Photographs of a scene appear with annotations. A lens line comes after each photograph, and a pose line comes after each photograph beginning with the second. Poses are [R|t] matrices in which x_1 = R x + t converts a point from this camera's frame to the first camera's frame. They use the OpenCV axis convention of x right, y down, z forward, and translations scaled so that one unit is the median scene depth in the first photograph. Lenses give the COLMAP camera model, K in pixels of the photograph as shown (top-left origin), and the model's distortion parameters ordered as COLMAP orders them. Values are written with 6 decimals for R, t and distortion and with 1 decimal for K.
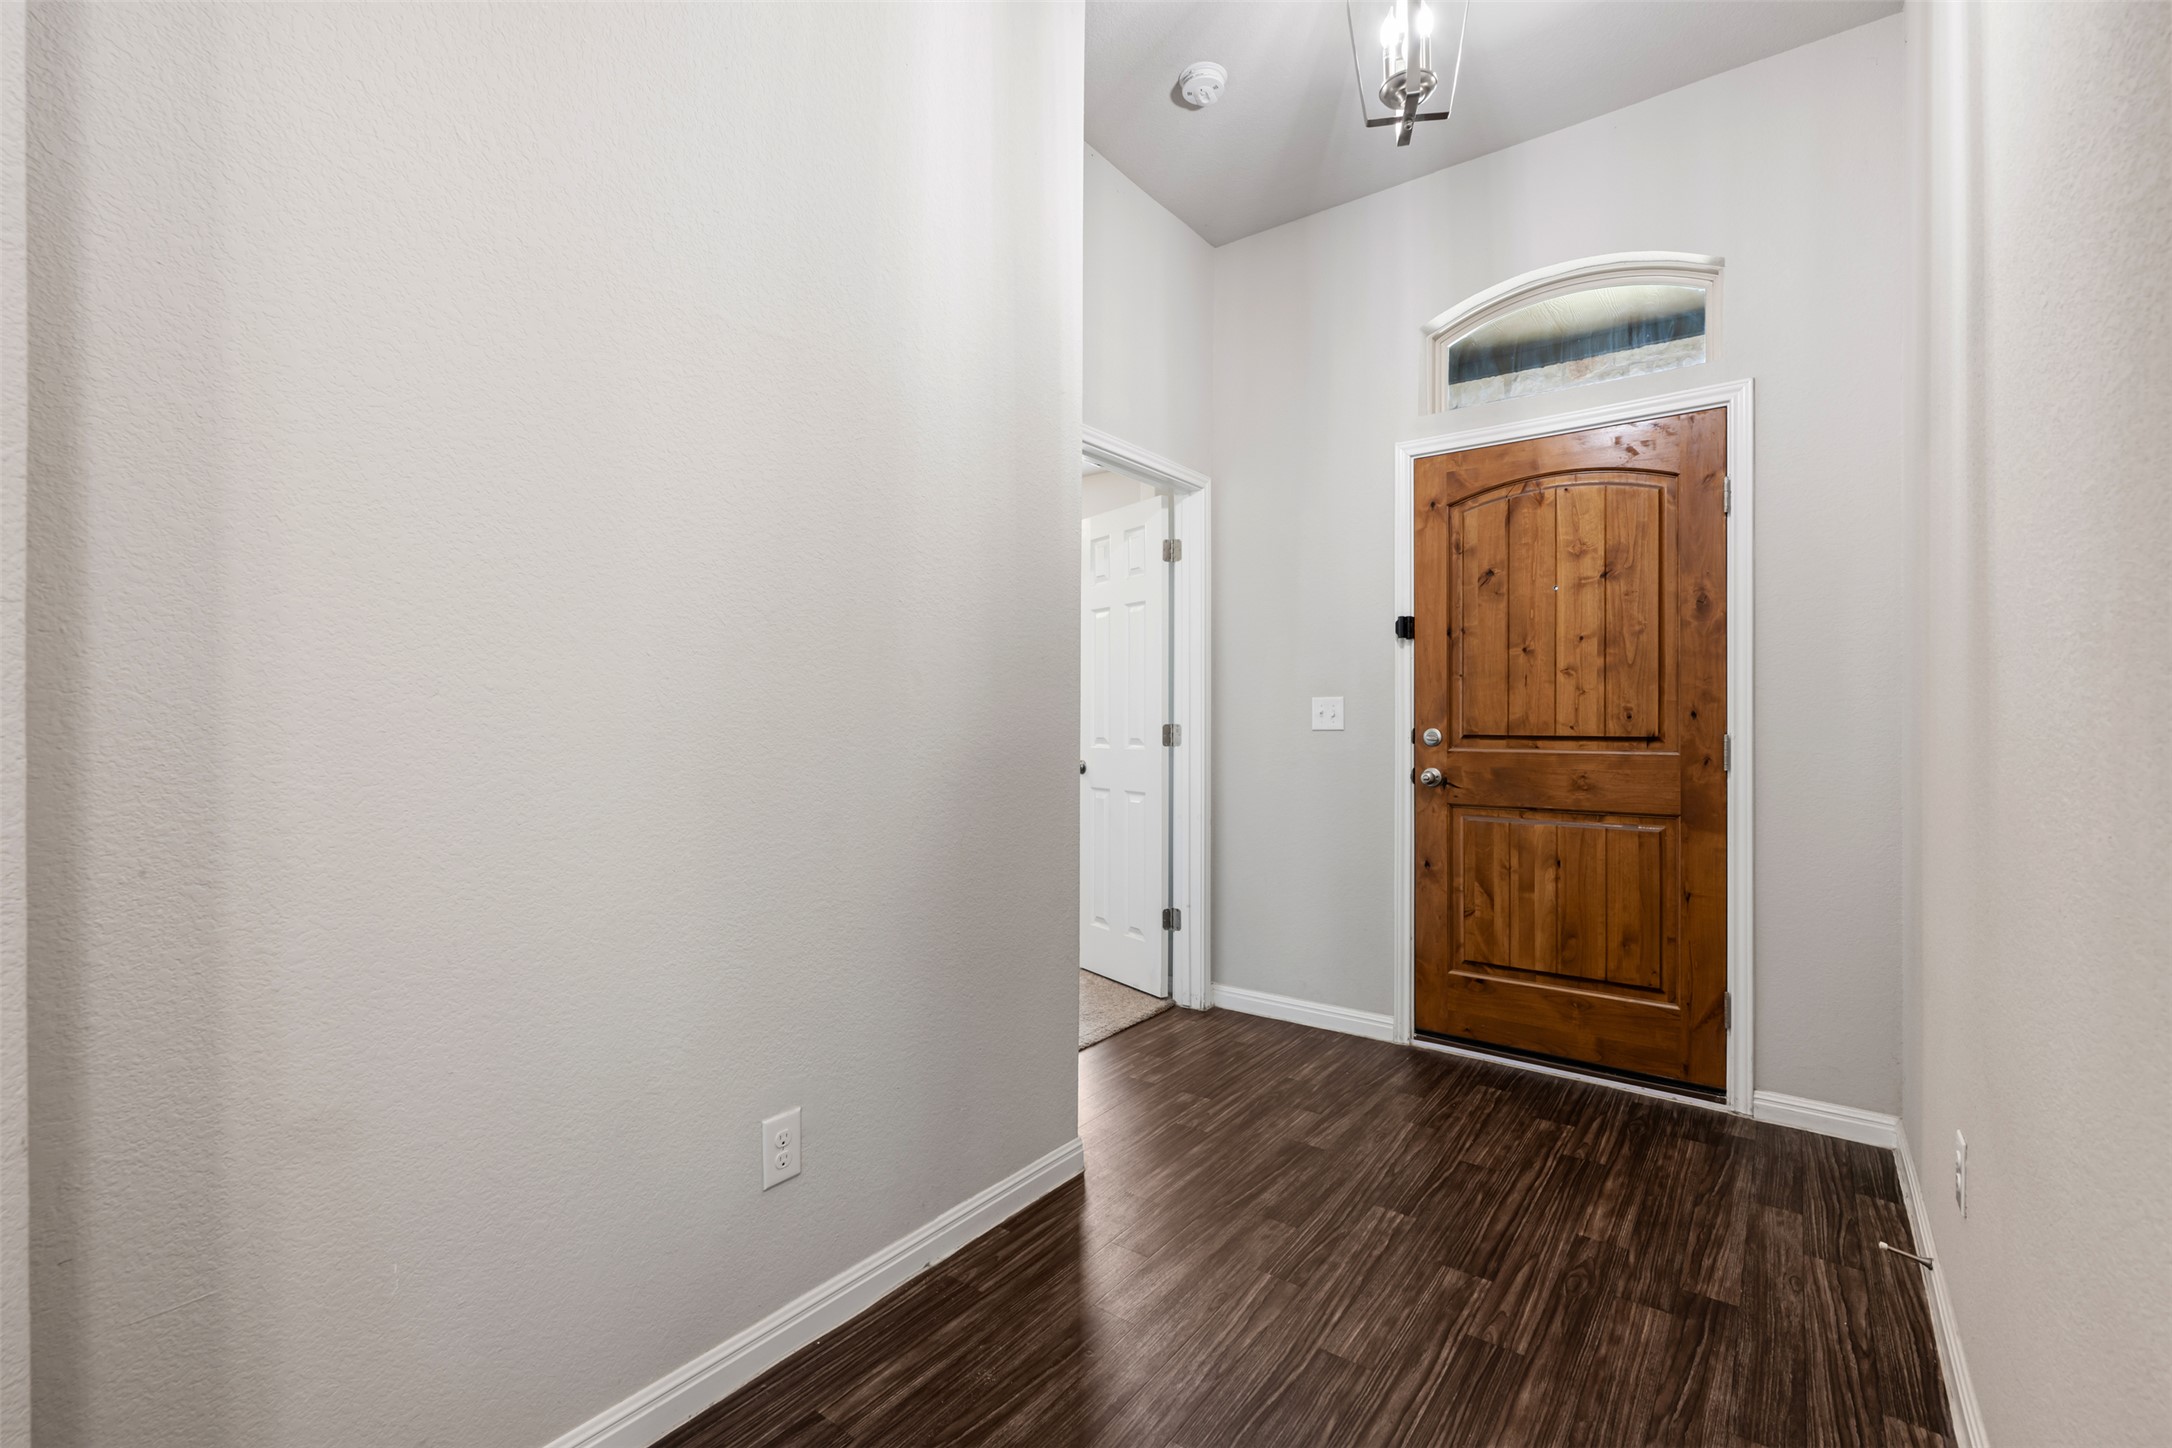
lens RADIAL K [[917.5, 0, 1092.6], [0, 917.5, 722.1], [0, 0, 1]] dist [-0.000117, 0.000091]
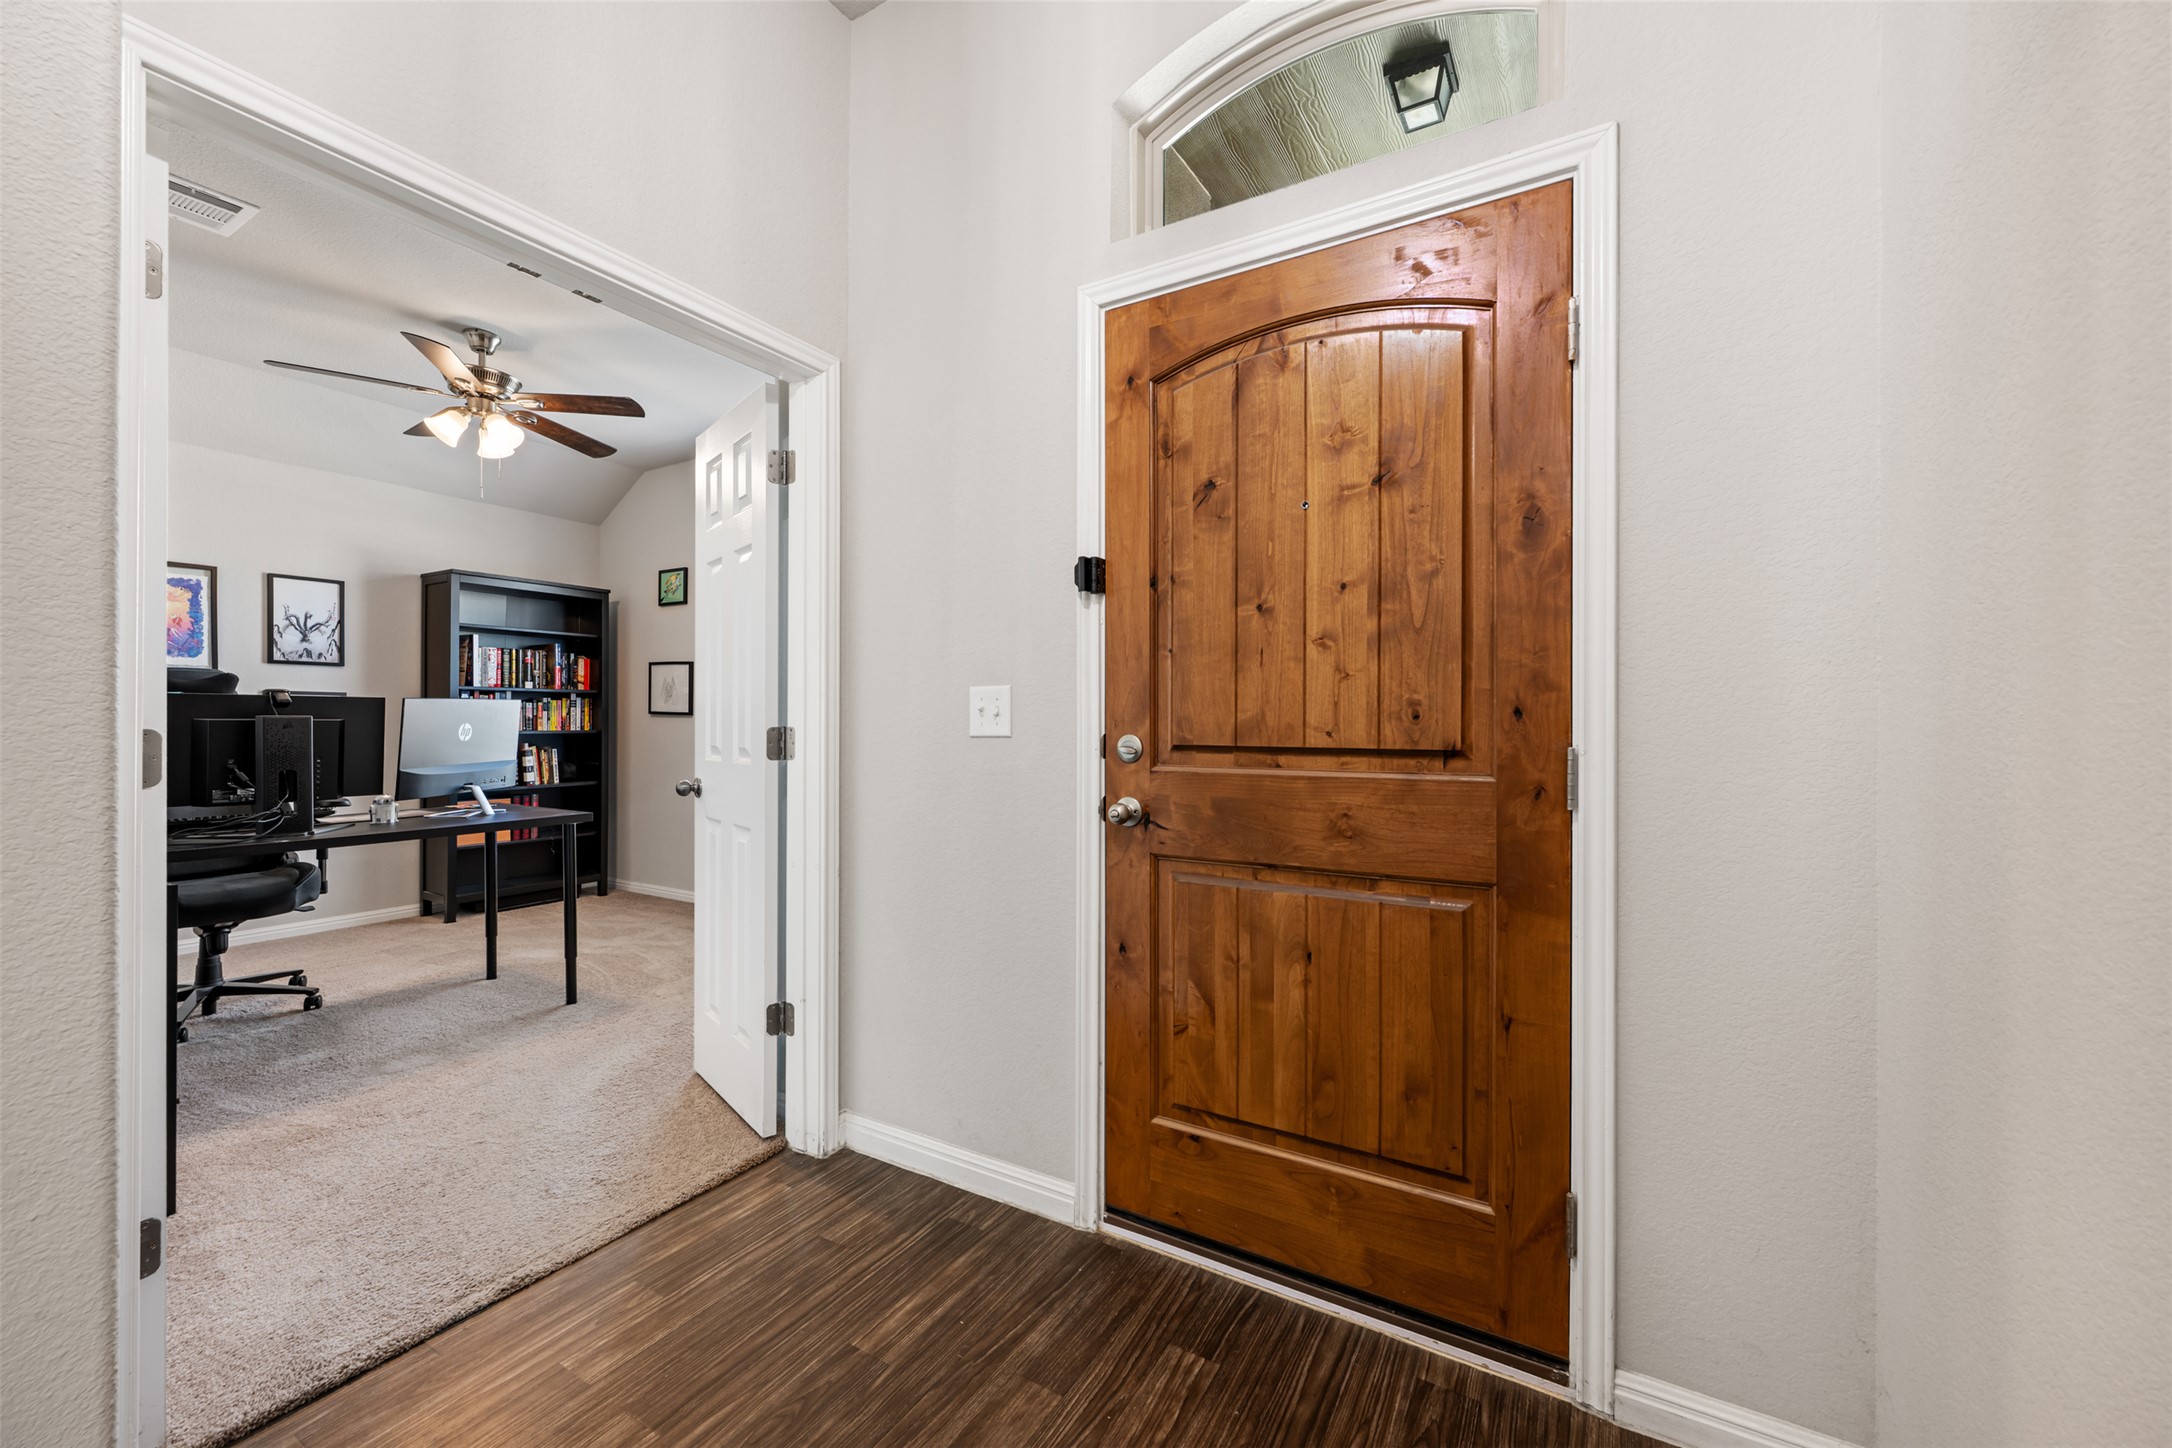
lens RADIAL K [[854.5, 0, 1078.3], [0, 854.5, 725.2], [0, 0, 1]] dist [-0.000331, 0.000164]
pose [[0.994266, 0.001166, 0.106932, 0.289193], [-0.001433, 0.999996, 0.002419, -0.001035], [-0.106929, -0.002559, 0.994263, 0.443730]]
